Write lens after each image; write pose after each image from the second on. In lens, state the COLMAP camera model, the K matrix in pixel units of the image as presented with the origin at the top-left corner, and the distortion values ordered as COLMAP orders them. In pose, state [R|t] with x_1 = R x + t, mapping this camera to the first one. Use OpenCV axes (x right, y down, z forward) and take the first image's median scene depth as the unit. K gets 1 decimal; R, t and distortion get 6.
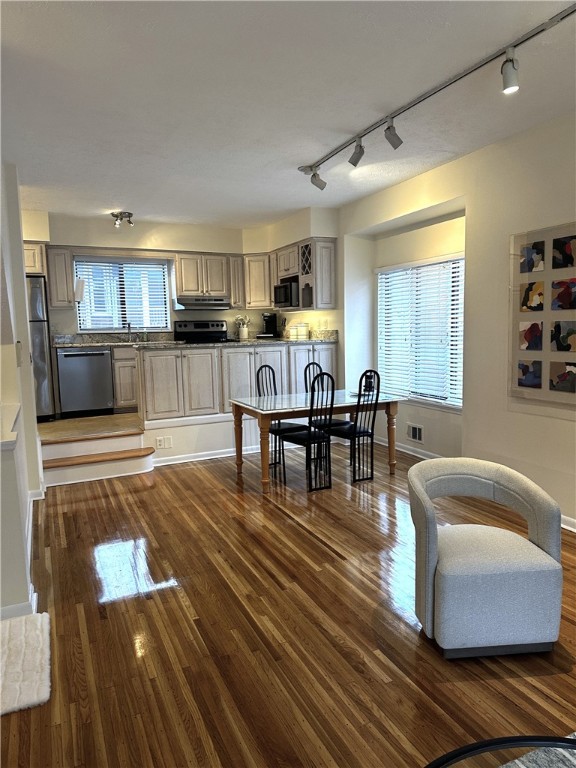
lens RADIAL K [[539.0, 0, 295.6], [0, 539.0, 388.1], [0, 0, 1]] dist [0.070618, -0.089734]
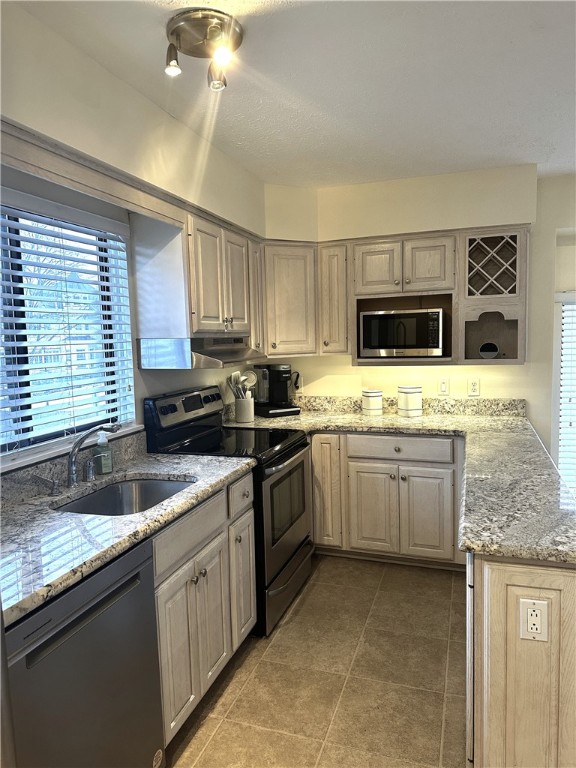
lens RADIAL K [[539.0, 0, 277.4], [0, 539.0, 385.7], [0, 0, 1]] dist [0.070618, -0.089734]
pose [[0.693351, -0.065995, 0.717571, -0.522691], [0.094005, 0.995571, 0.000730, -0.154727], [-0.714442, 0.066949, 0.696484, 0.848306]]
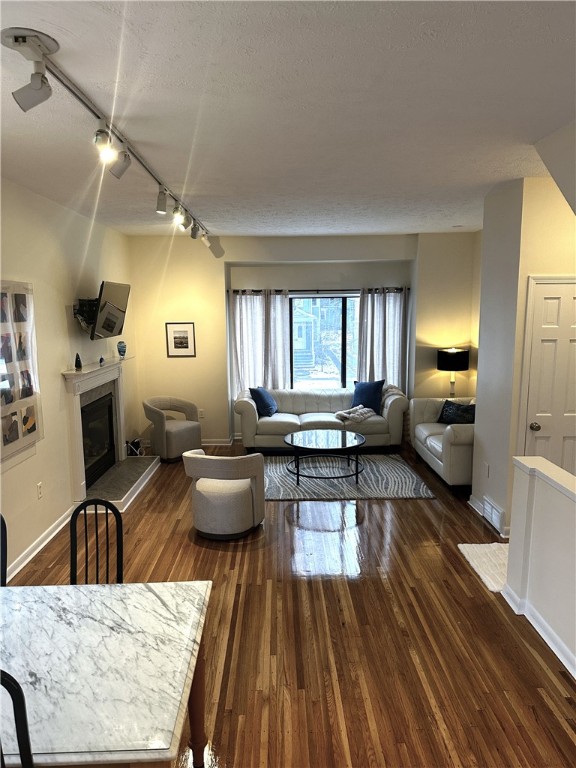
lens RADIAL K [[539.0, 0, 290.8], [0, 539.0, 387.0], [0, 0, 1]] dist [0.070618, -0.089734]
pose [[-0.915669, -0.028834, 0.400898, -0.243256], [0.074628, 0.967883, 0.240067, -0.183176], [-0.394945, 0.249740, -0.884109, 1.022177]]
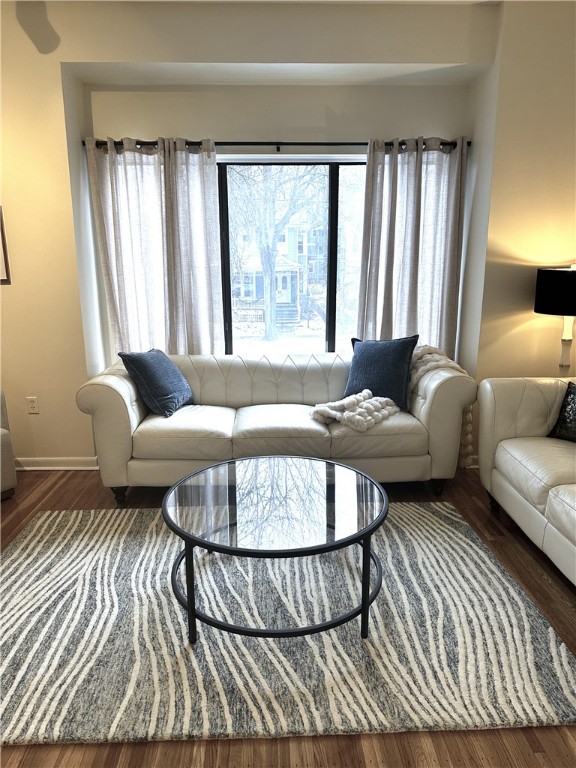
lens RADIAL K [[539.0, 0, 285.8], [0, 539.0, 387.5], [0, 0, 1]] dist [0.070618, -0.089734]
pose [[-0.920091, -0.062629, 0.386665, -0.049459], [0.068913, 0.945857, 0.317184, -0.033516], [-0.385594, 0.318484, -0.865959, 0.438457]]
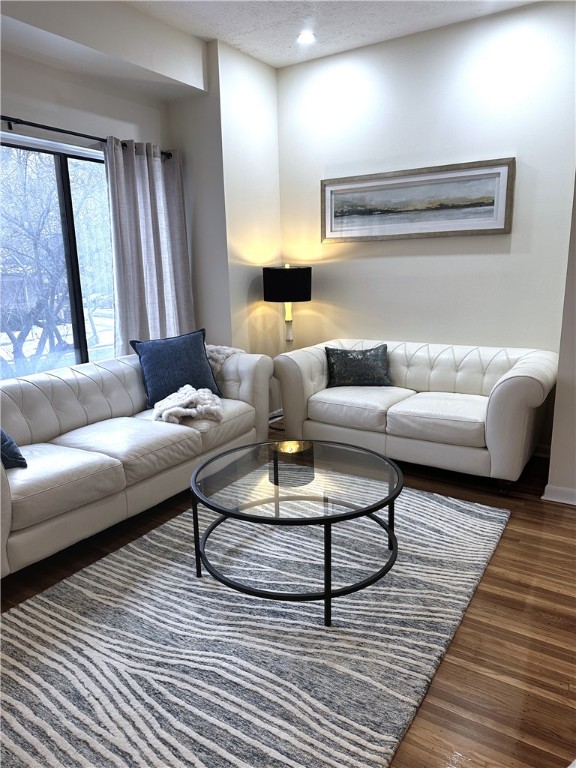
lens RADIAL K [[539.0, 0, 284.0], [0, 539.0, 385.5], [0, 0, 1]] dist [0.070618, -0.089734]
pose [[-0.843960, 0.154373, -0.513713, 0.288678], [-0.019115, 0.948430, 0.316410, -0.030899], [0.536066, 0.276857, -0.797486, 0.434635]]
